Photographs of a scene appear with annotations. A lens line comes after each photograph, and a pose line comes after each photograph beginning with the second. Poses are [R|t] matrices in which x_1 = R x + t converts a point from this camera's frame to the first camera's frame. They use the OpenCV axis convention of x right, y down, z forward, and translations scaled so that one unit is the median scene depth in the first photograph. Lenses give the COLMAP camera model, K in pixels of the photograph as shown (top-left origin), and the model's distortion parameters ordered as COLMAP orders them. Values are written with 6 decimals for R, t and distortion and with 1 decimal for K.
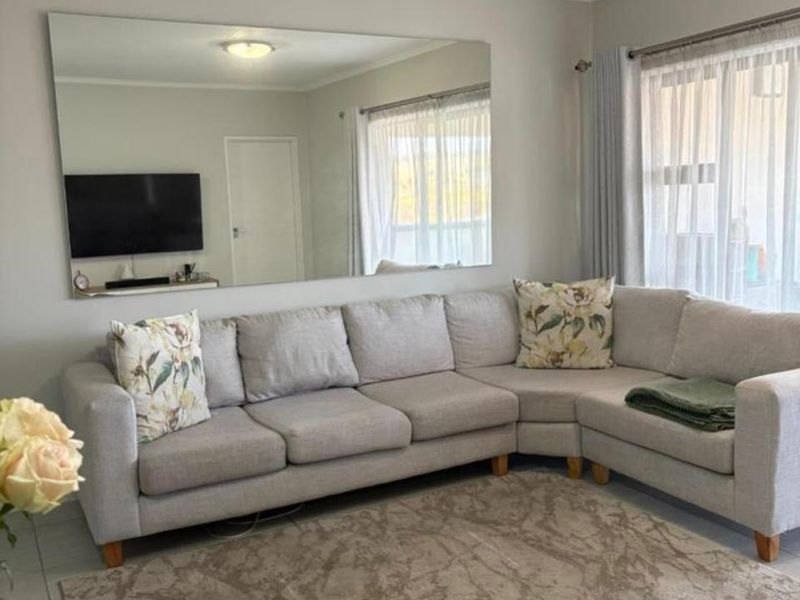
lens RADIAL K [[768.6, 0, 399.6], [0, 768.6, 299.7], [0, 0, 1]] dist [0.017742, 0.000000]
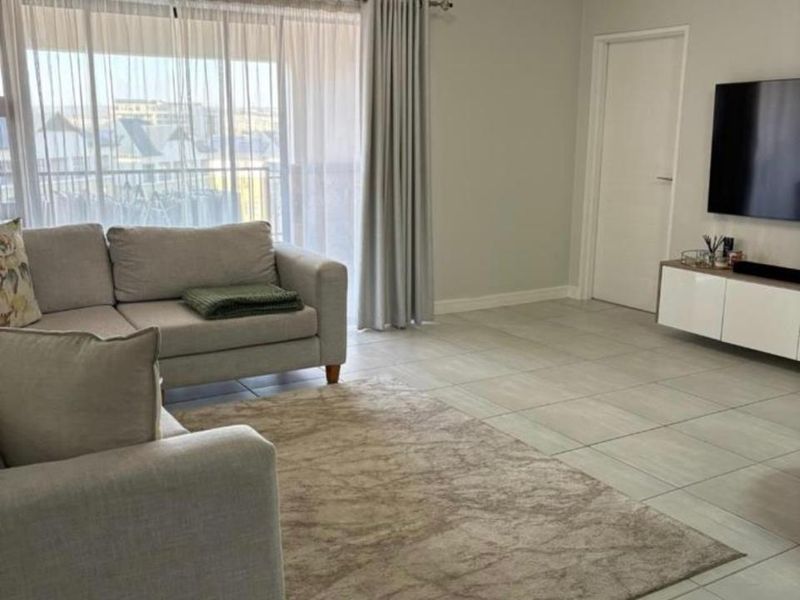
lens RADIAL K [[768.6, 0, 400.1], [0, 768.6, 301.2], [0, 0, 1]] dist [0.017742, 0.000000]
pose [[-0.046484, -0.183979, 0.981830, -0.974249], [0.111205, 0.975830, 0.188119, -0.084896], [-0.992710, 0.117929, -0.024901, 0.882549]]
